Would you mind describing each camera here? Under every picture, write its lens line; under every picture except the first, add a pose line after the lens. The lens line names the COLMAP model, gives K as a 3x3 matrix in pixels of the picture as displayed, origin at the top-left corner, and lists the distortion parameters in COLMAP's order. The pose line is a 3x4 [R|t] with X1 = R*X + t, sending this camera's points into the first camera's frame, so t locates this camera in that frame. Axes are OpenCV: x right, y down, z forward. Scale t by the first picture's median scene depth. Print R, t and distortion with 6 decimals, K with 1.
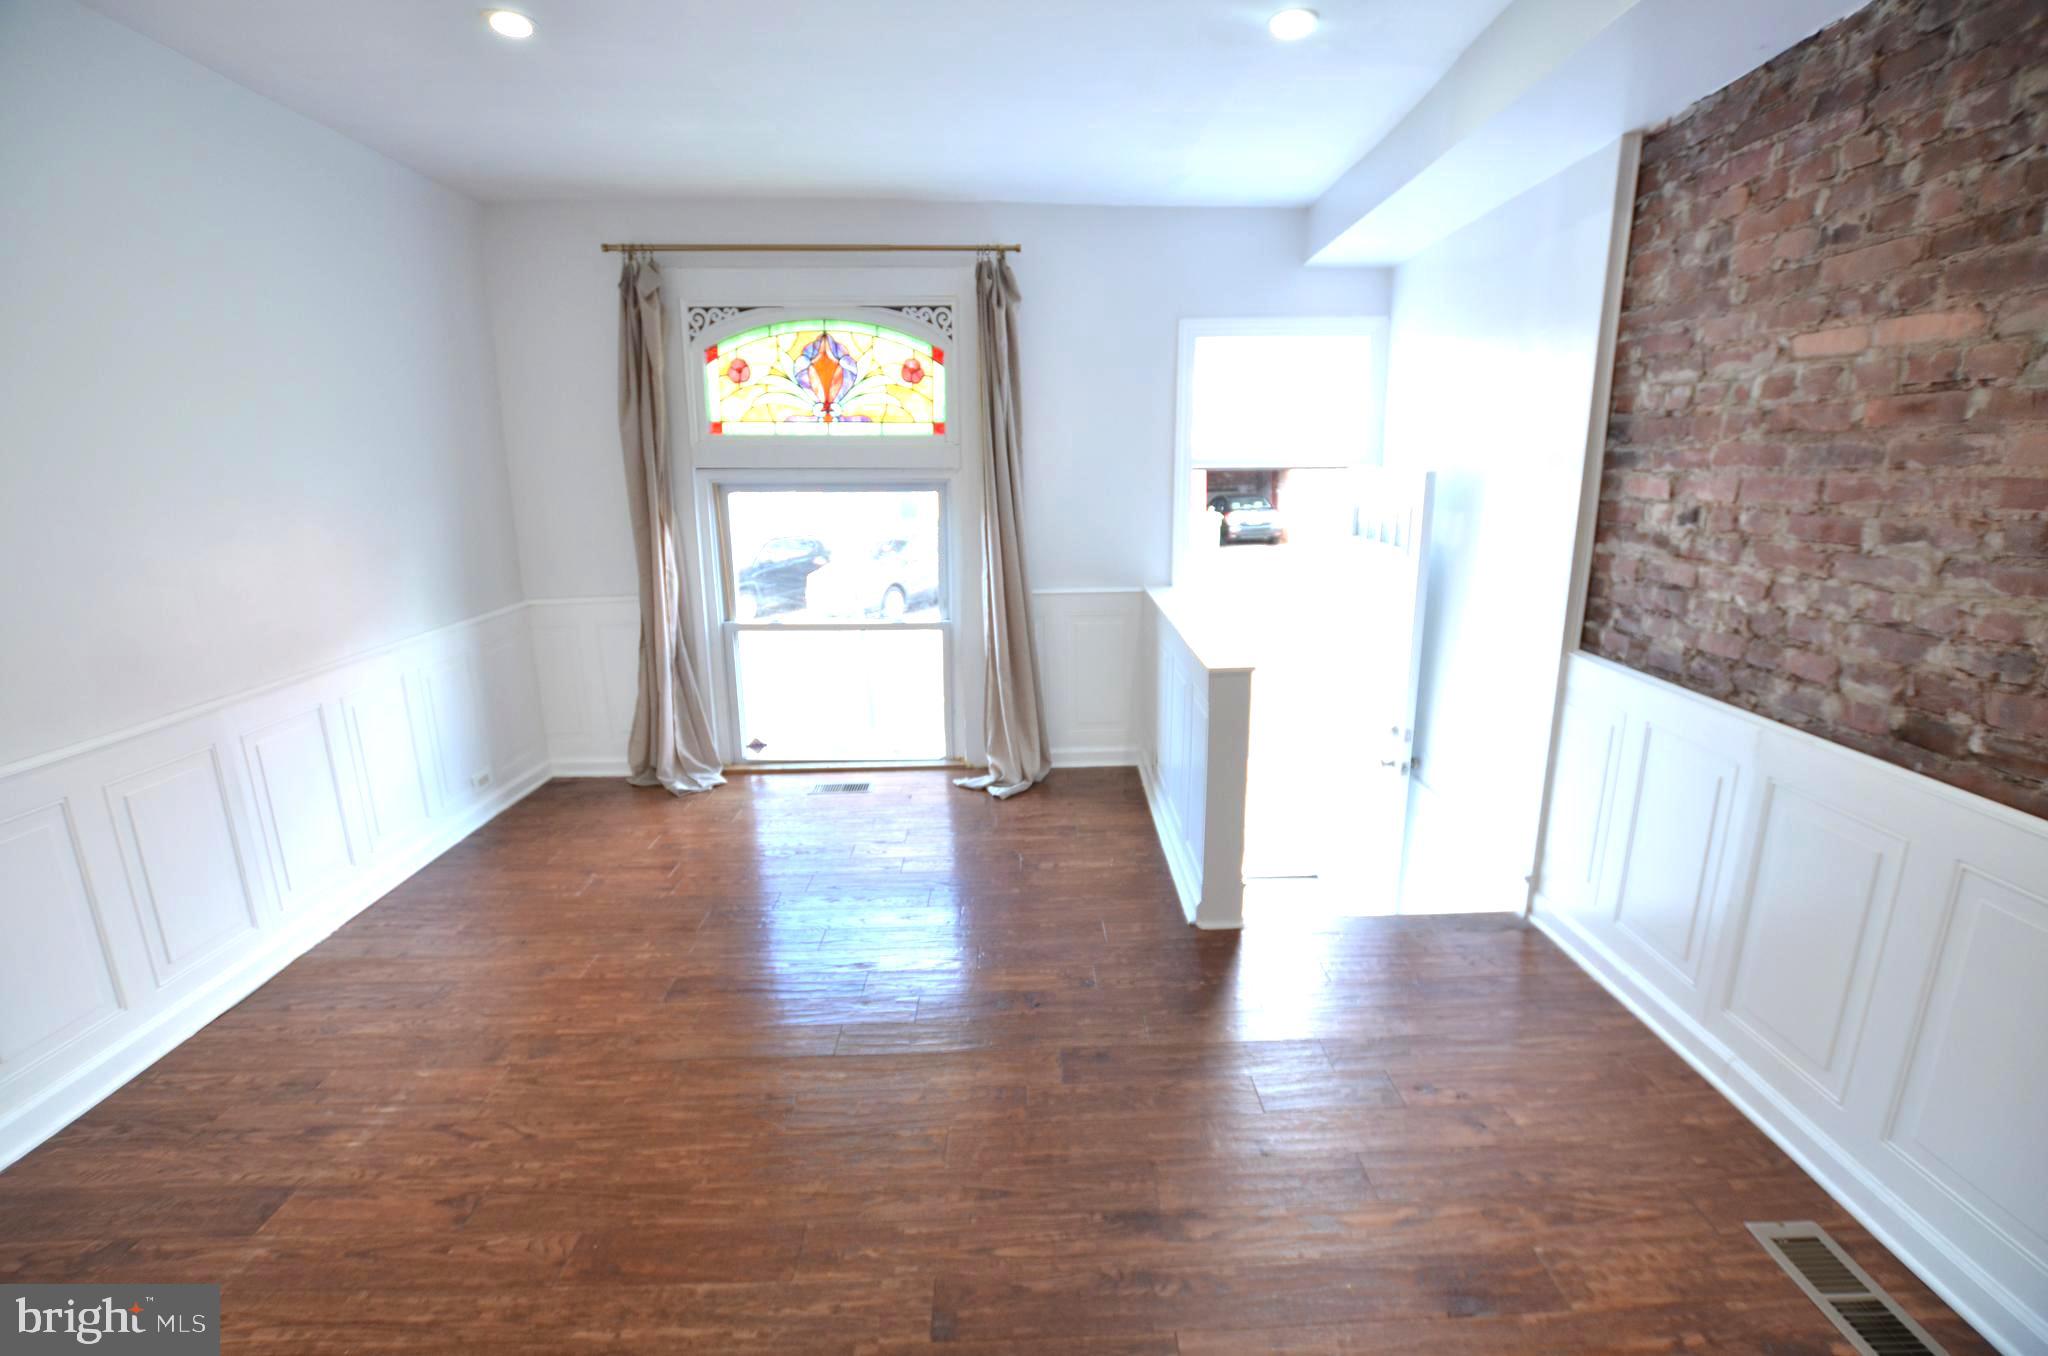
lens RADIAL K [[901.2, 0, 1024.0], [0, 901.2, 678.0], [0, 0, 1]] dist [-0.031987, 0.005330]
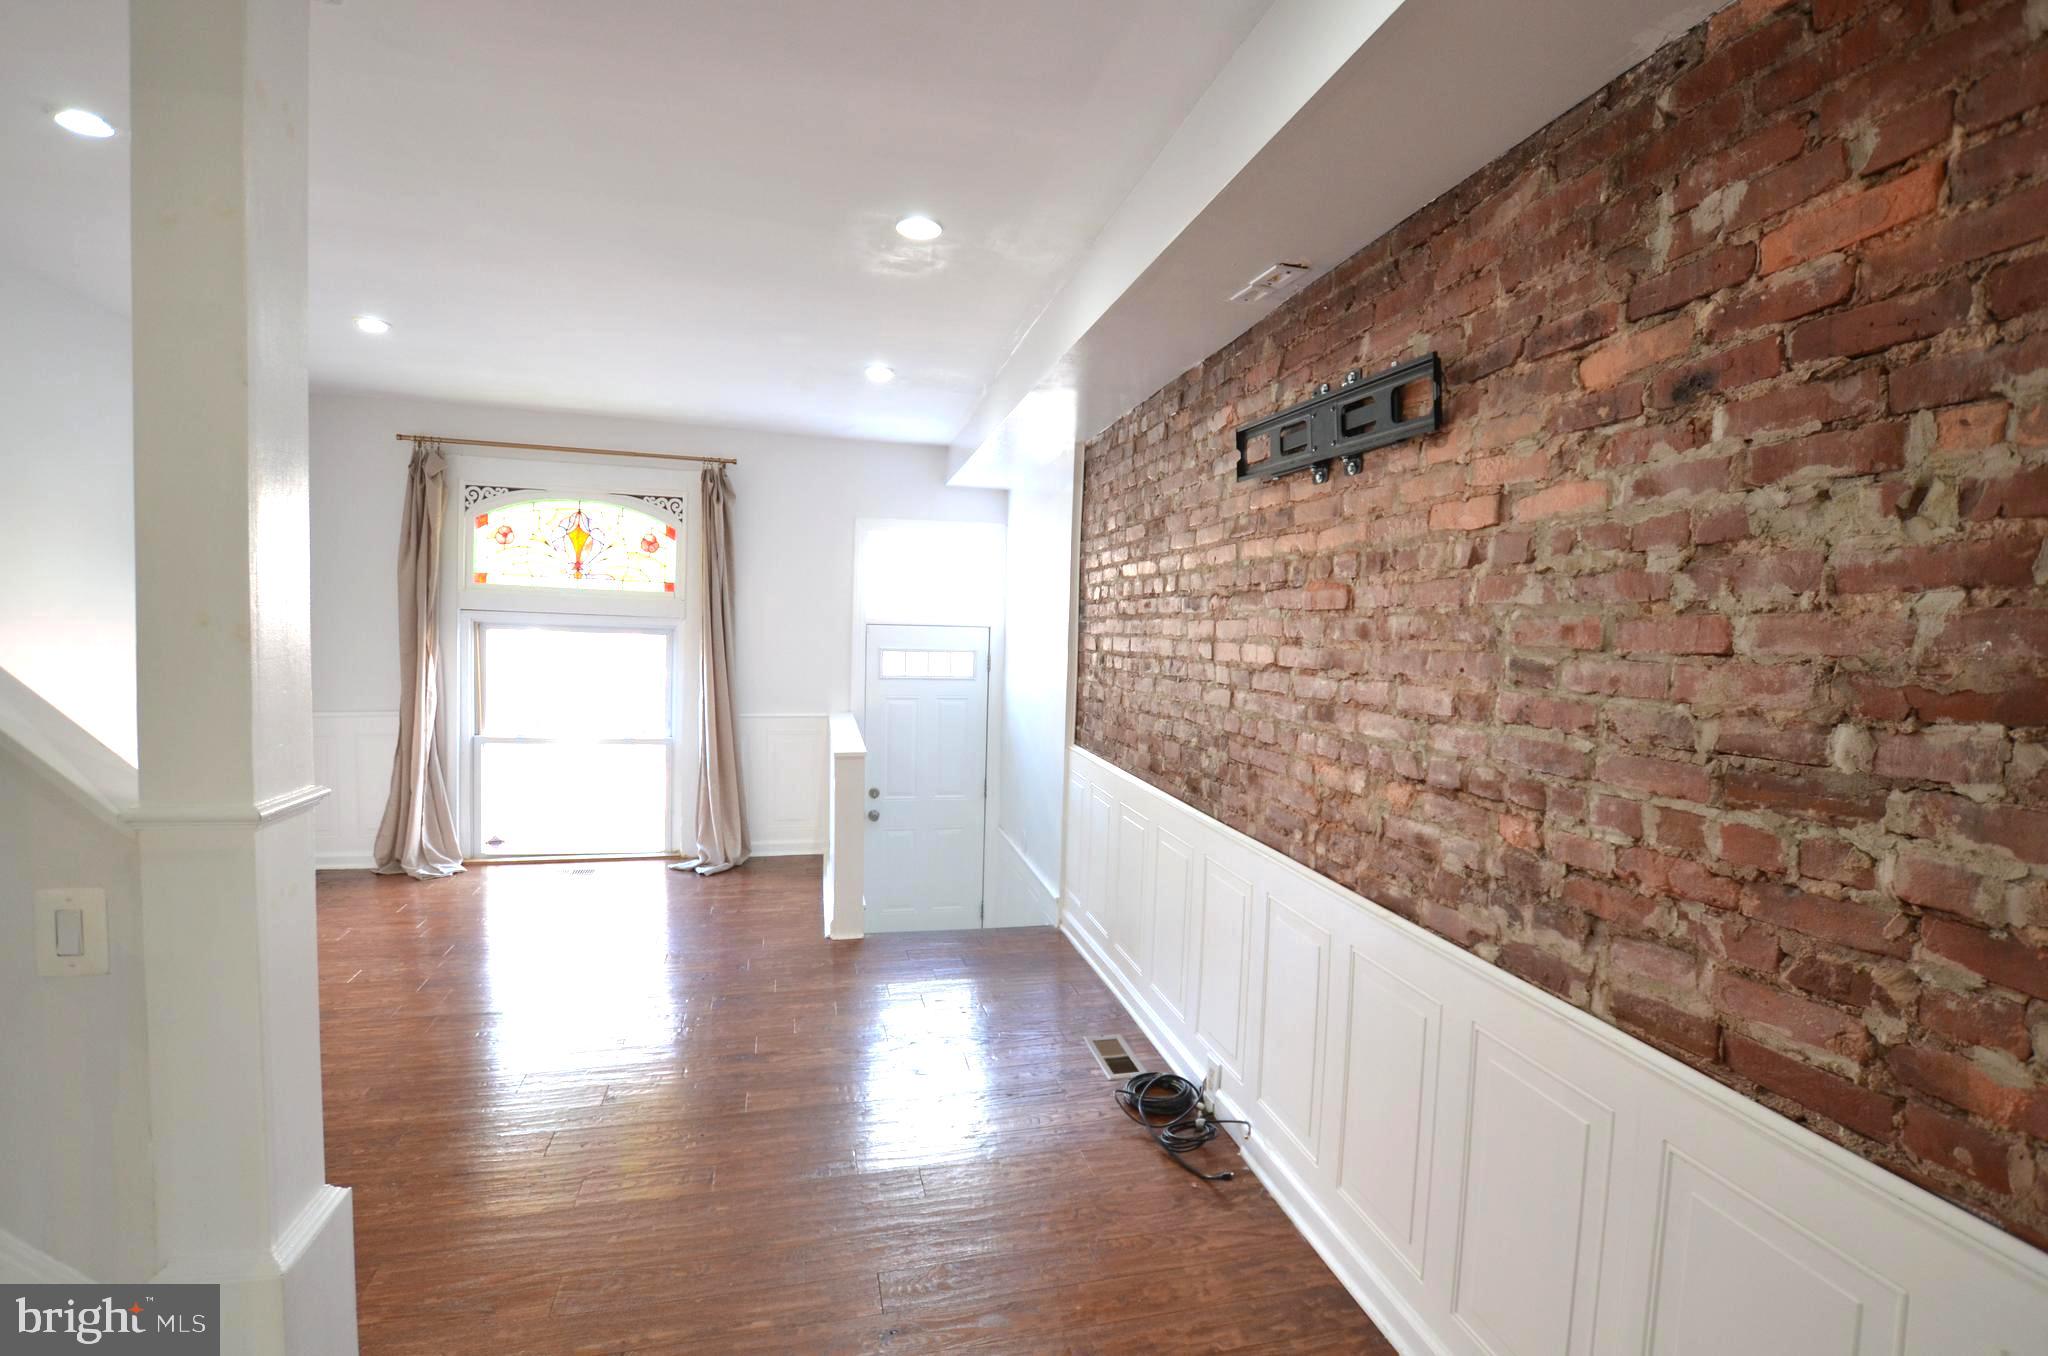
lens RADIAL K [[960.1, 0, 1024.0], [0, 960.1, 678.0], [0, 0, 1]] dist [-0.026637, 0.000158]
pose [[0.974053, 0.025993, 0.224820, 0.098224], [0.013155, 0.985200, -0.170902, 0.094348], [-0.225935, 0.169425, 0.959296, -0.419334]]
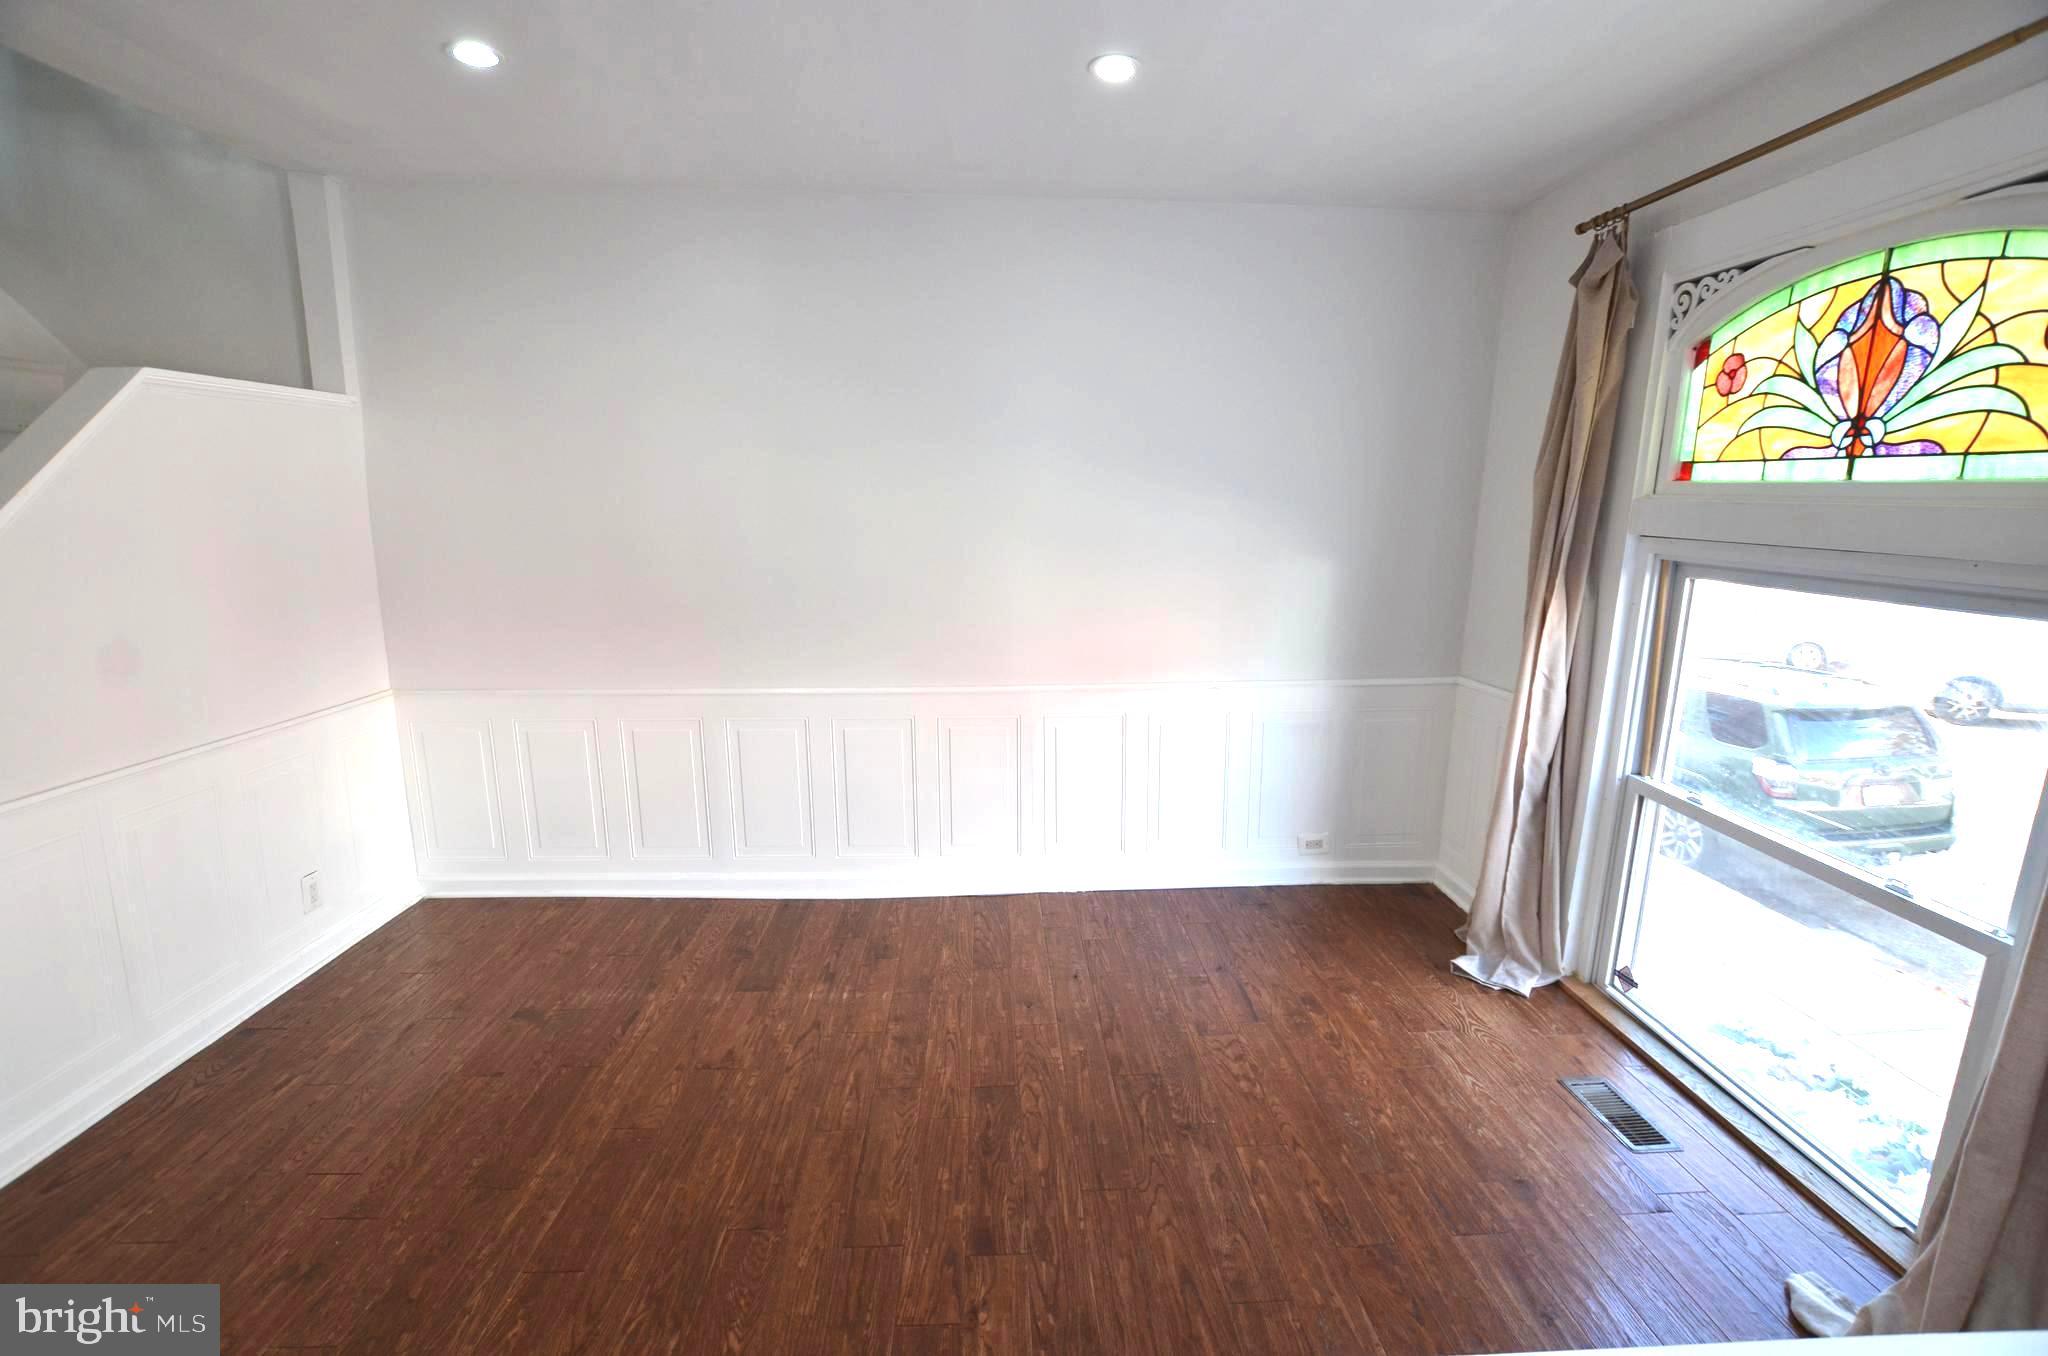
lens RADIAL K [[901.2, 0, 1024.0], [0, 901.2, 678.0], [0, 0, 1]] dist [-0.031987, 0.005330]
pose [[0.020265, 0.203353, -0.978896, 0.277422], [-0.233674, 0.952943, 0.193124, -0.159027], [0.972104, 0.224829, 0.066829, 0.561510]]
